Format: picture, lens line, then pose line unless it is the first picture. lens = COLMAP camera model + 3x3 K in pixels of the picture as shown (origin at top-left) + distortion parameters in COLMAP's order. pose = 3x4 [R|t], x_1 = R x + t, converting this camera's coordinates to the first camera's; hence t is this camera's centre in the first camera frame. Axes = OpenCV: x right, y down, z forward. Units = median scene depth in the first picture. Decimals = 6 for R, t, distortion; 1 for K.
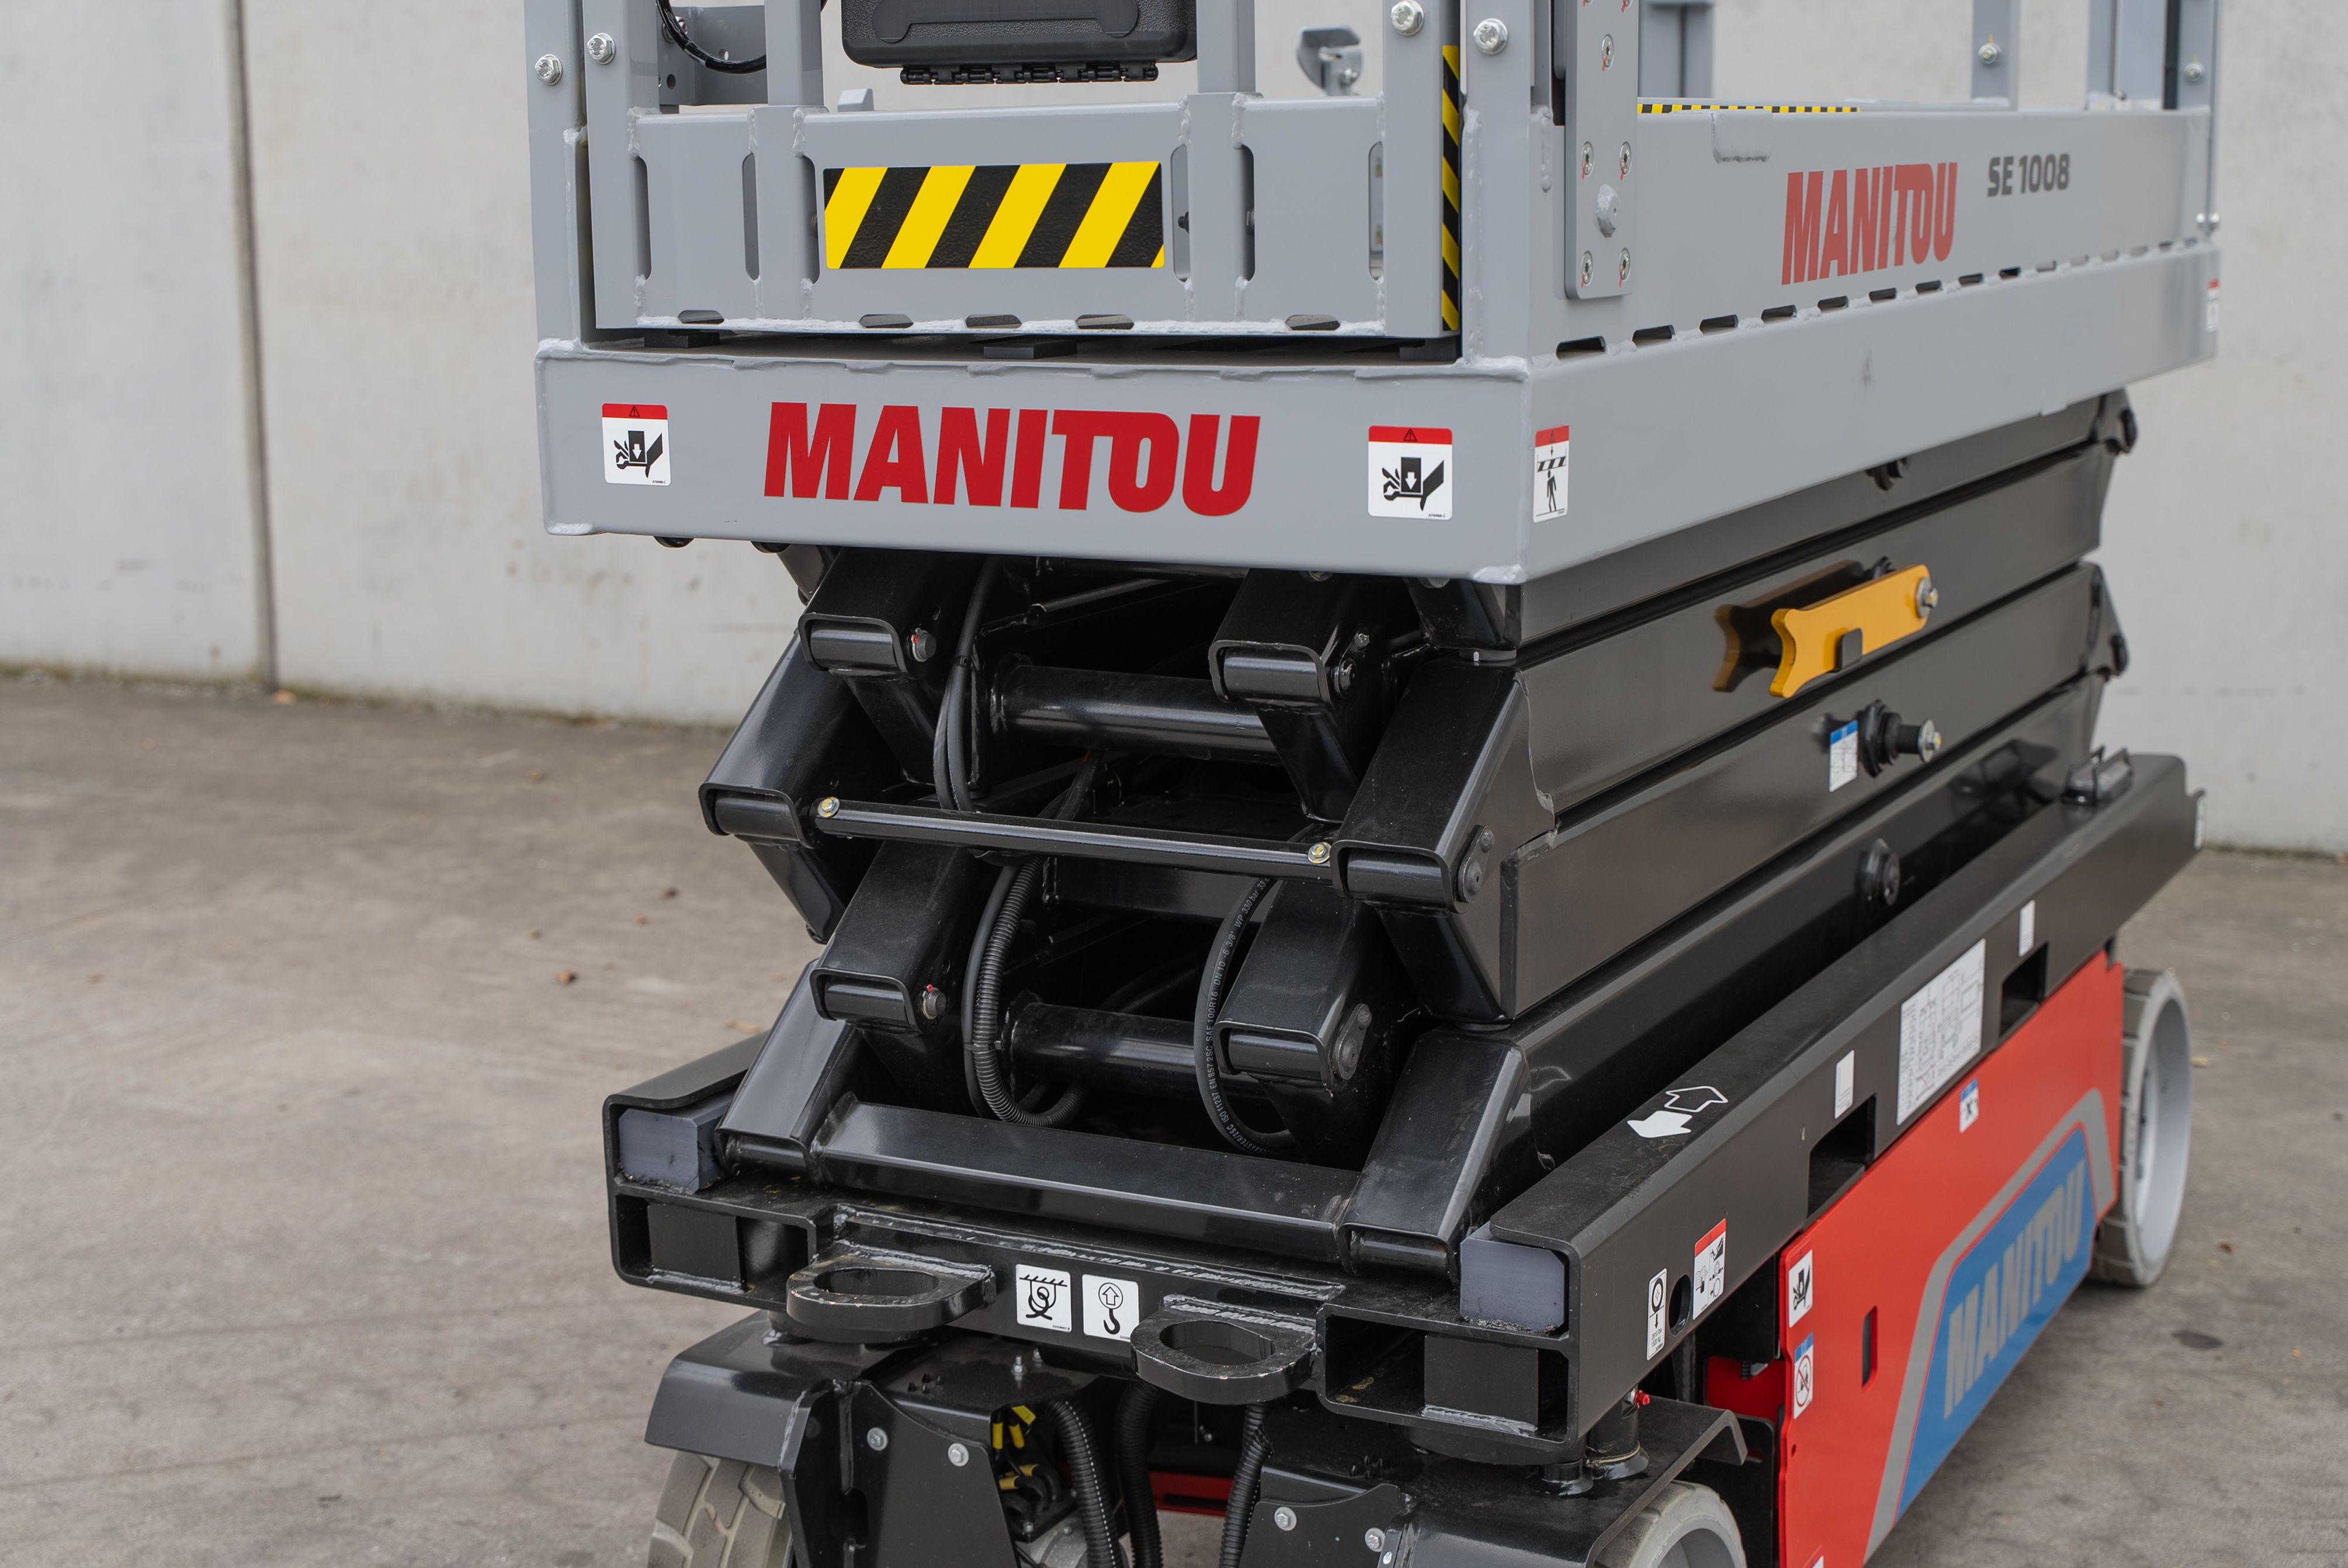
lens RADIAL K [[3352.5, 0, 1150.5], [0, 3352.5, 777.5], [0, 0, 1]] dist [-0.016185, 0.000000]
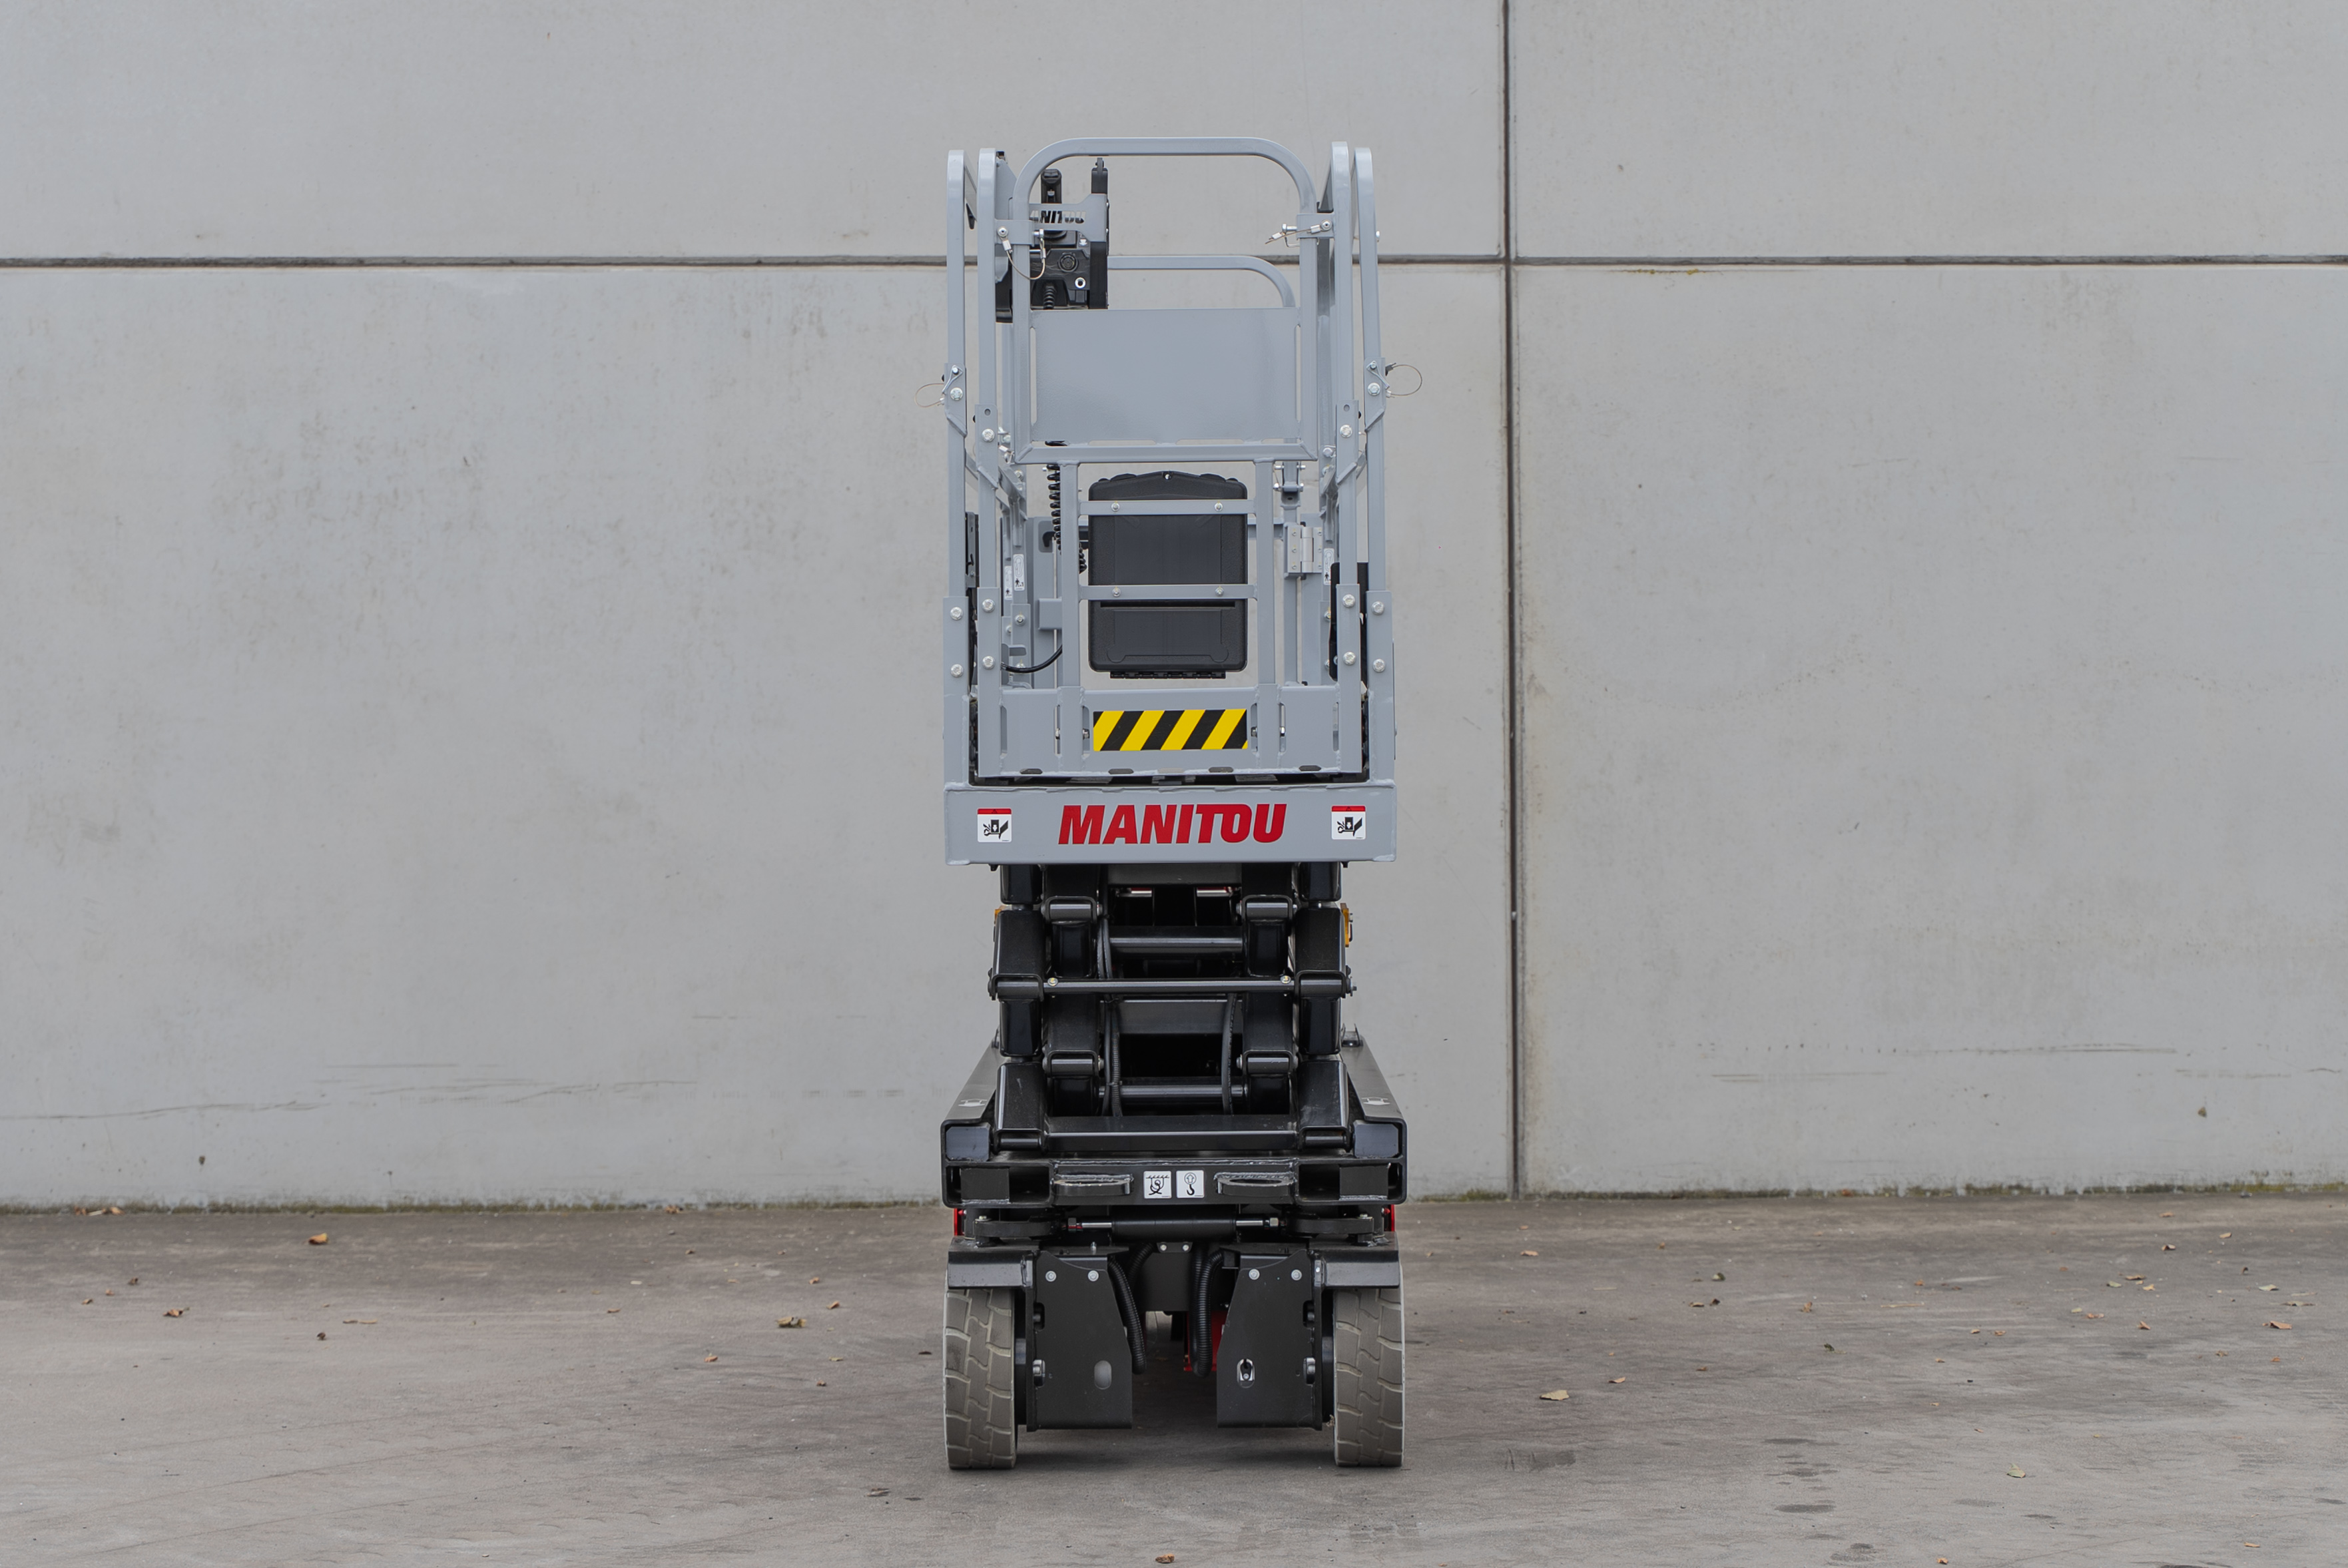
lens RADIAL K [[4502.2, 0, 1170.1], [0, 4502.2, 760.7], [0, 0, 1]] dist [-0.013010, 0.000000]
pose [[0.883475, 0.001839, 0.468475, -1.622542], [0.082470, 0.983765, -0.159389, 0.395493], [-0.461163, 0.179451, 0.868980, -1.944137]]
